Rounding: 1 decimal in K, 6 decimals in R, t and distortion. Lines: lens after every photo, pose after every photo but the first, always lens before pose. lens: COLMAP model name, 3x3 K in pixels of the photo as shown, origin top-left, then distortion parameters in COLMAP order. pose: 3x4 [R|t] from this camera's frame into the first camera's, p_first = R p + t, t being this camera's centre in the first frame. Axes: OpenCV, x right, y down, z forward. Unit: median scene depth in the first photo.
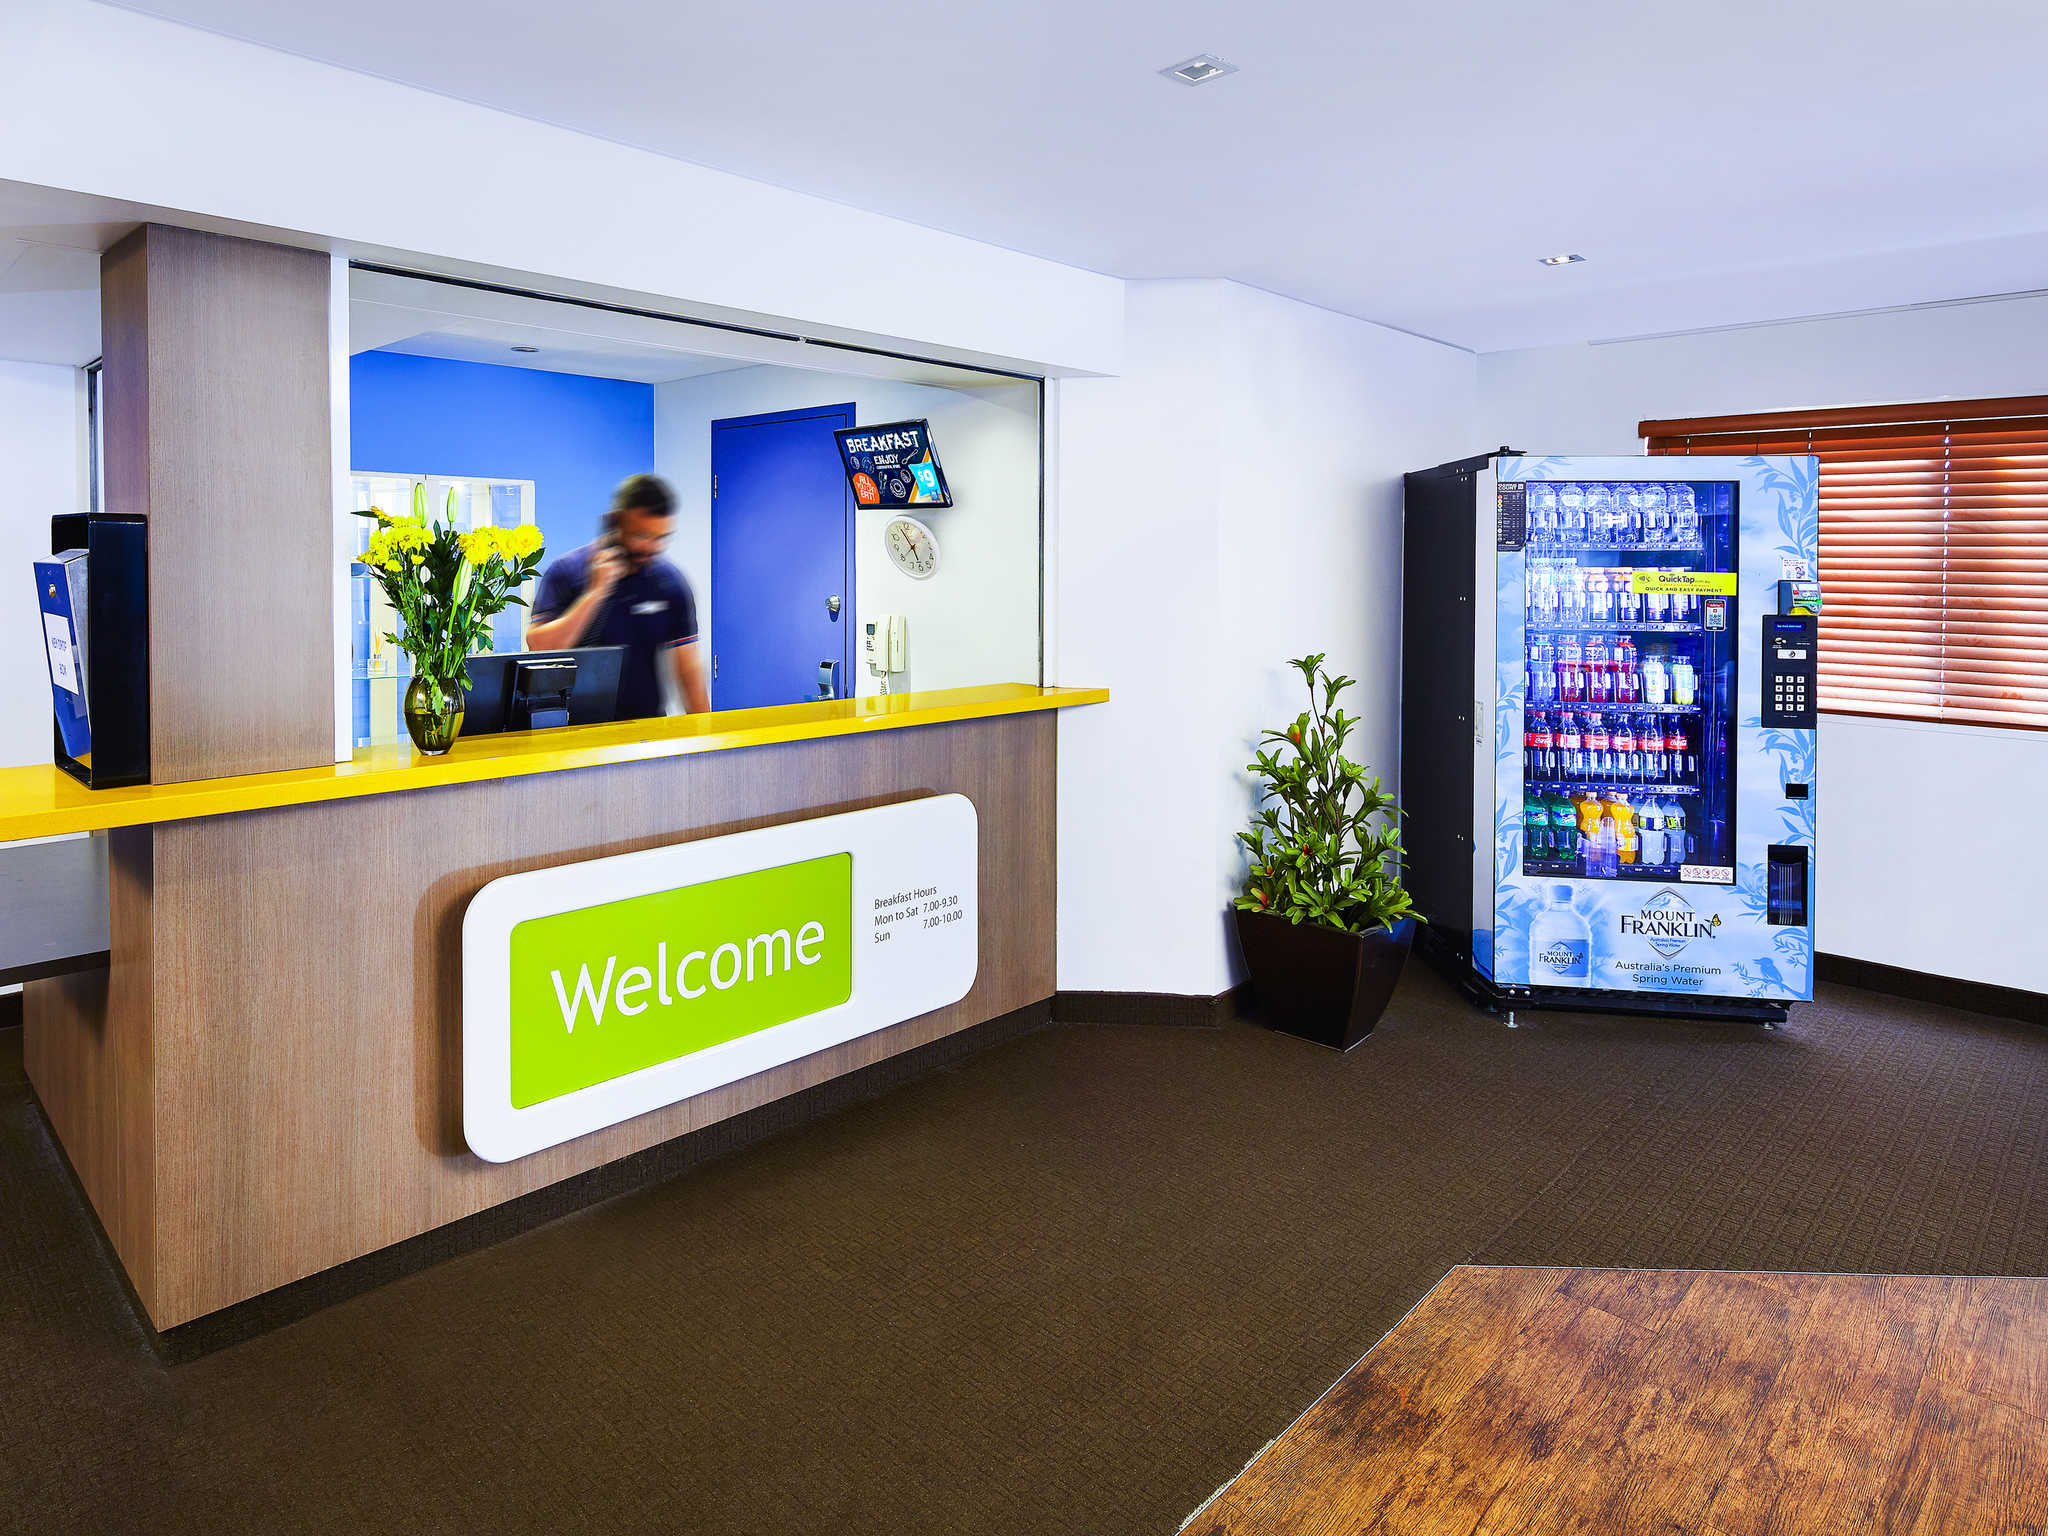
lens RADIAL K [[1227.5, 0, 1022.3], [0, 1227.5, 591.3], [0, 0, 1]] dist [-0.003786, -0.003879]
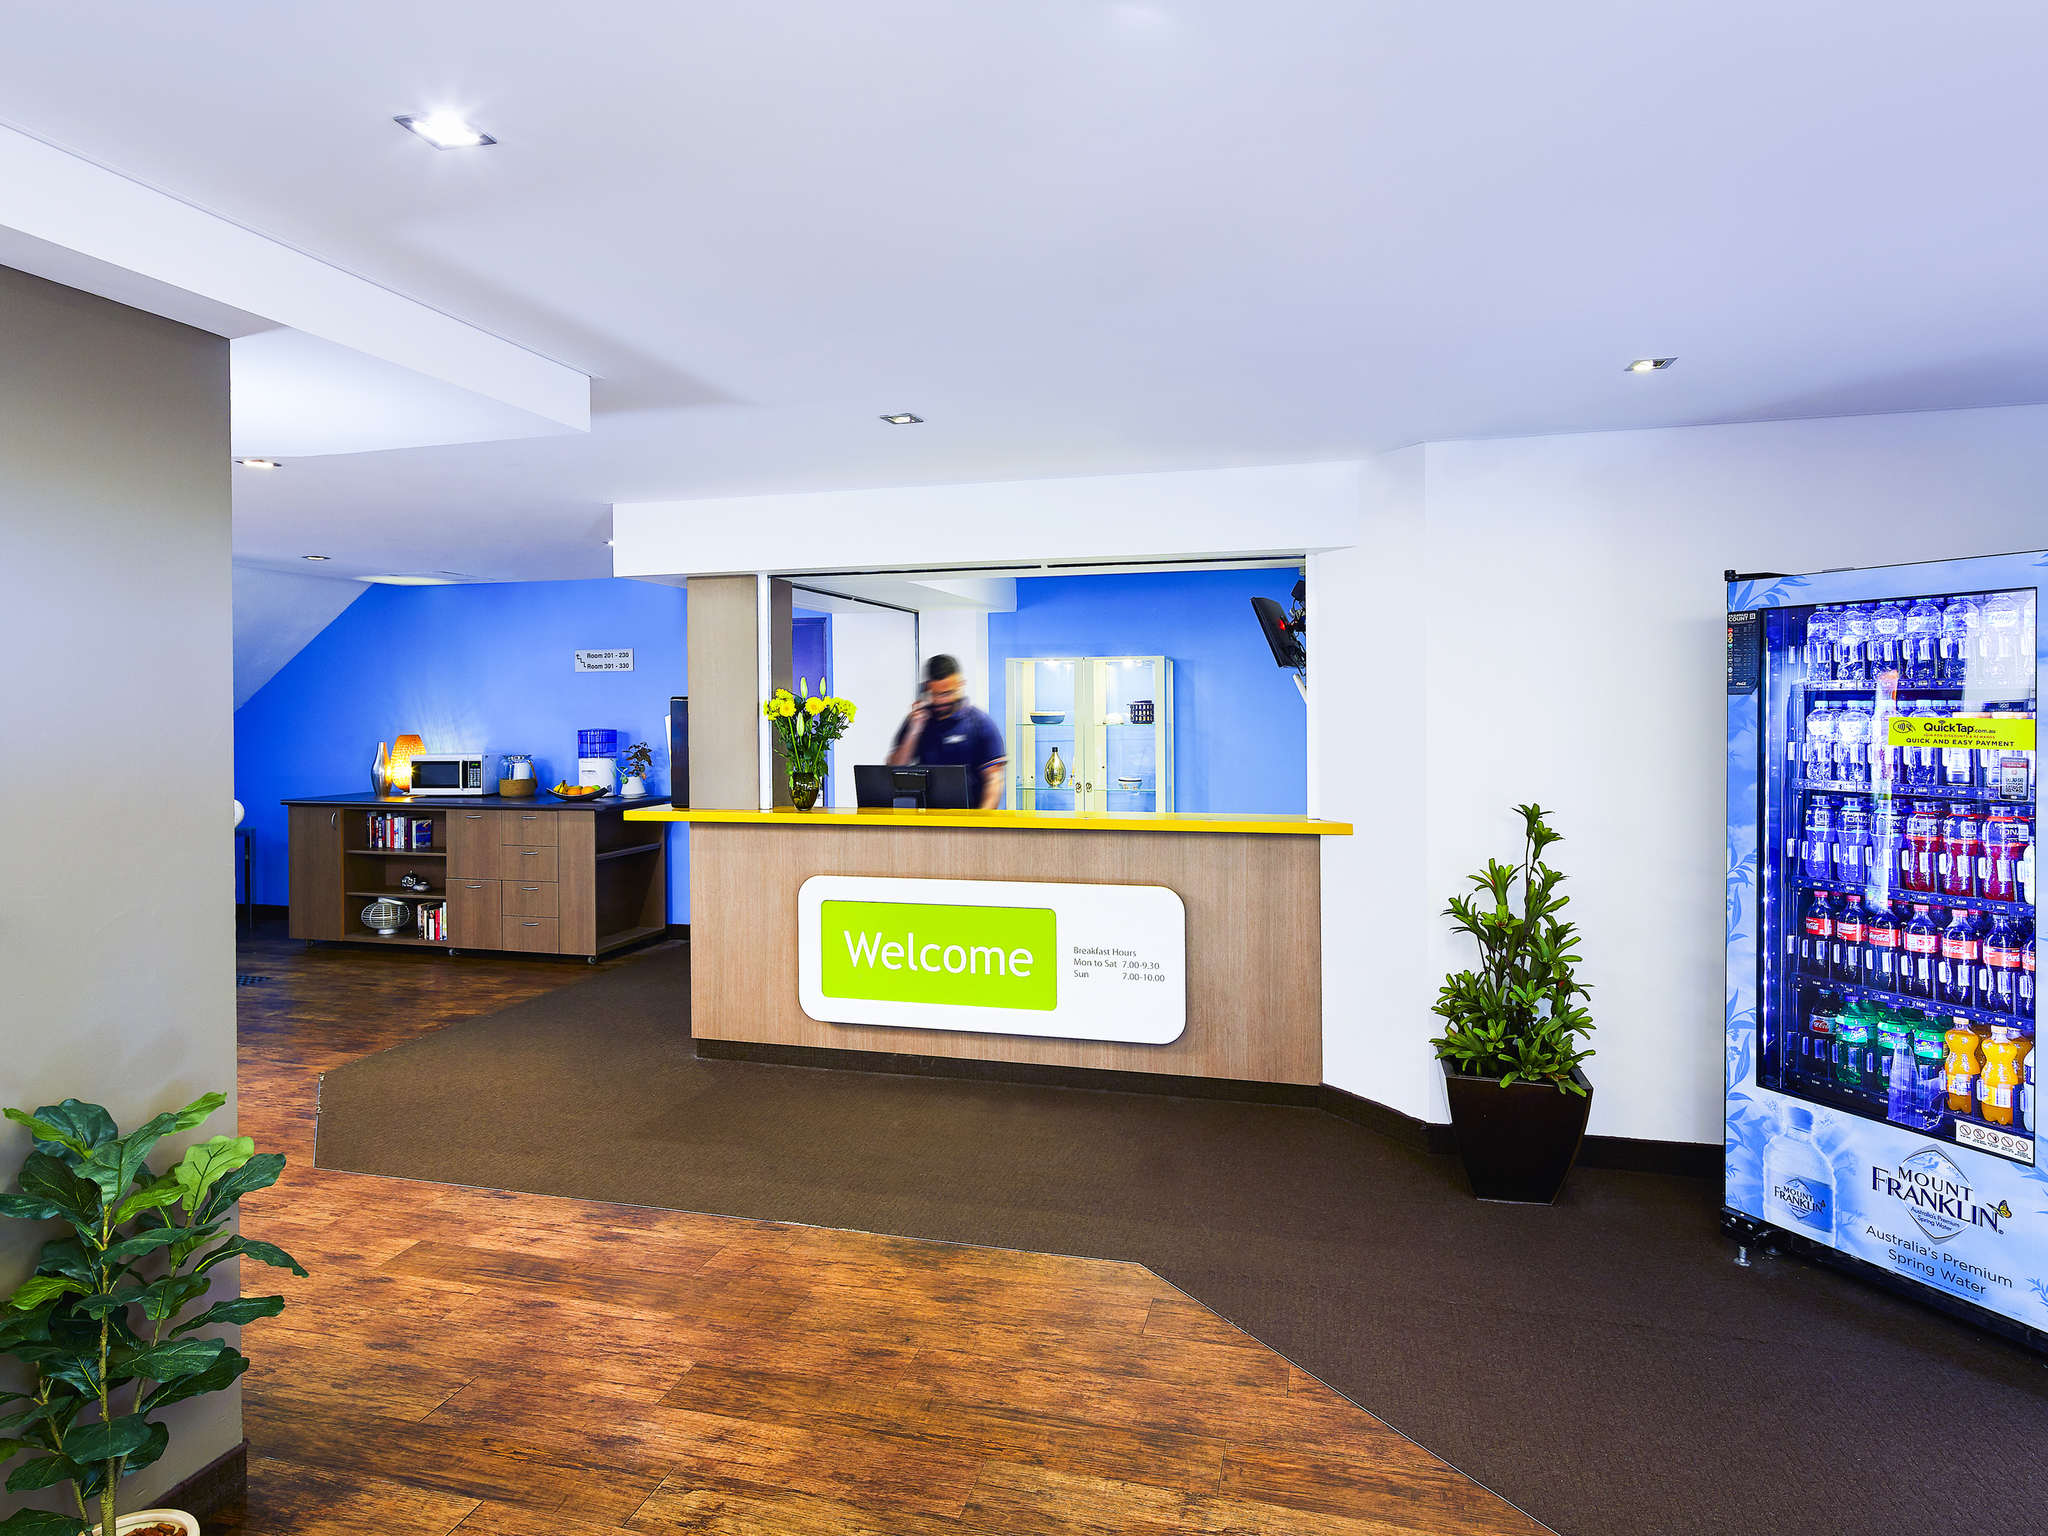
lens RADIAL K [[1306.7, 0, 1024.2], [0, 1306.7, 720.6], [0, 0, 1]] dist [-0.007279, -0.004527]
pose [[0.509637, -0.002149, -0.860387, 0.923703], [-0.012907, 0.999865, -0.010143, 0.000820], [0.860293, 0.016274, 0.509540, 0.125068]]
